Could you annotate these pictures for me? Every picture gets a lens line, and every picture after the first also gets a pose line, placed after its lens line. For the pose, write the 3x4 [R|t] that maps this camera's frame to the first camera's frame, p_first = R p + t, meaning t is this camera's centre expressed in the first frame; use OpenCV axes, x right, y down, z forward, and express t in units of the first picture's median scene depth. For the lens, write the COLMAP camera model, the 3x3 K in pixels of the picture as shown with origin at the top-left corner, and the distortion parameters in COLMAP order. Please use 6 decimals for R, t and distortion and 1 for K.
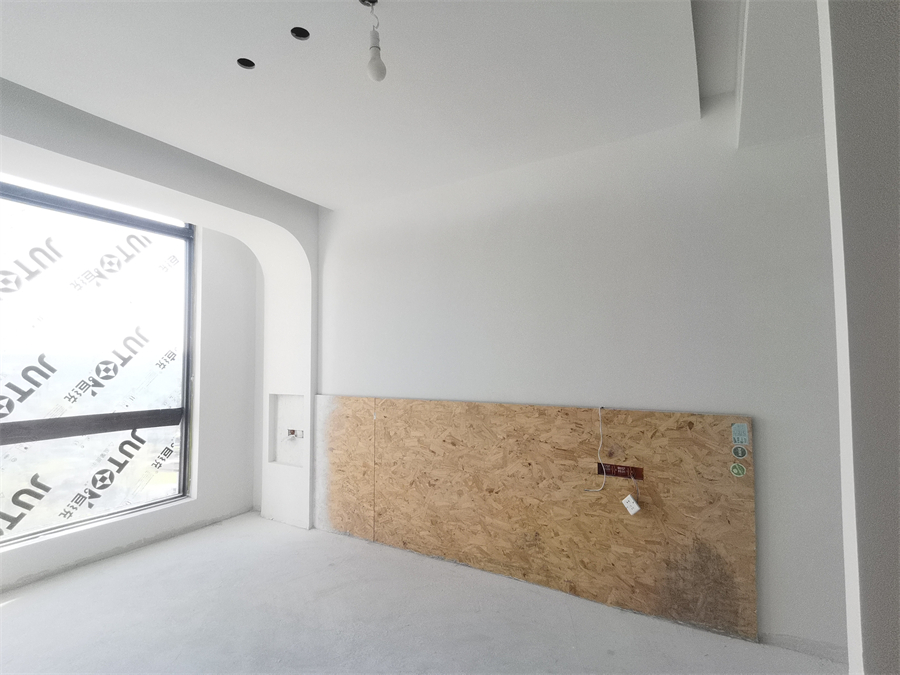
lens RADIAL K [[440.4, 0, 444.5], [0, 440.4, 343.9], [0, 0, 1]] dist [0.054415, -0.041864]
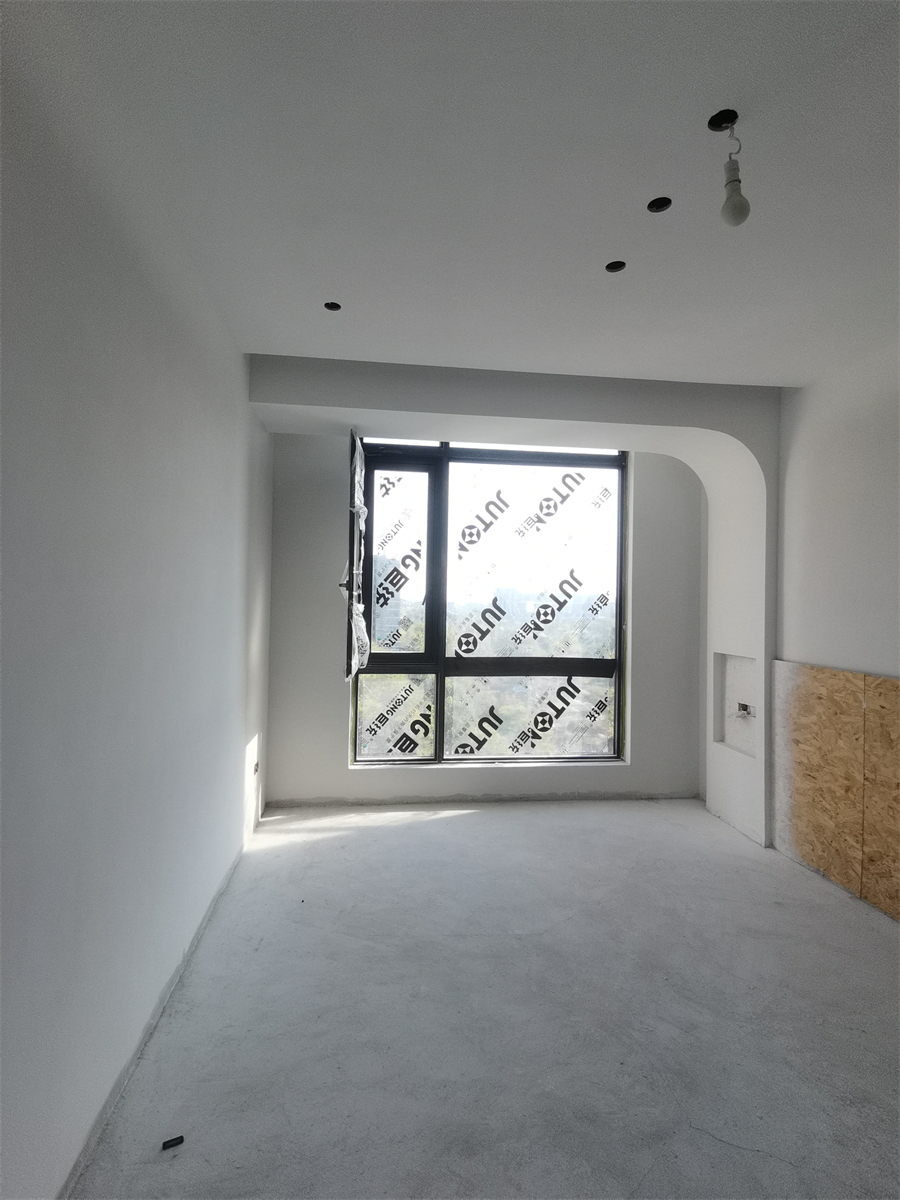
lens RADIAL K [[587.2, 0, 440.6], [0, 587.2, 596.5], [0, 0, 1]] dist [0.054415, -0.041864]
pose [[0.606419, 0.010740, -0.795073, 0.145322], [0.009502, 0.999740, 0.020752, -0.010028], [0.795088, -0.020139, 0.606159, 0.014376]]
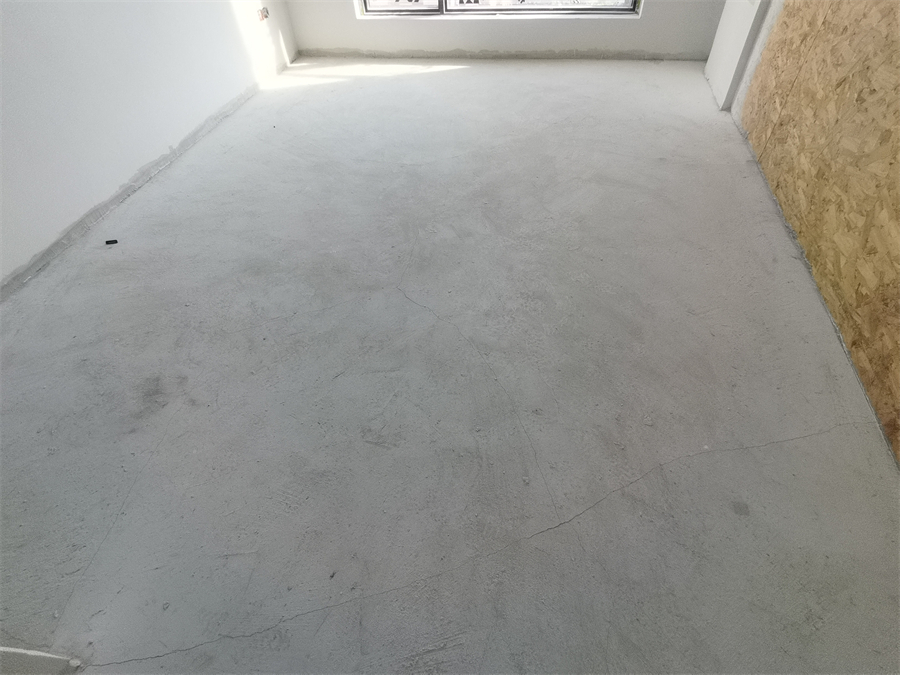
lens RADIAL K [[440.4, 0, 444.5], [0, 440.4, 343.9], [0, 0, 1]] dist [0.054415, -0.041864]
pose [[0.320933, 0.708179, -0.628876, 0.277968], [0.086405, 0.639338, 0.764056, 0.078676], [0.943152, -0.299549, 0.143994, 0.398909]]
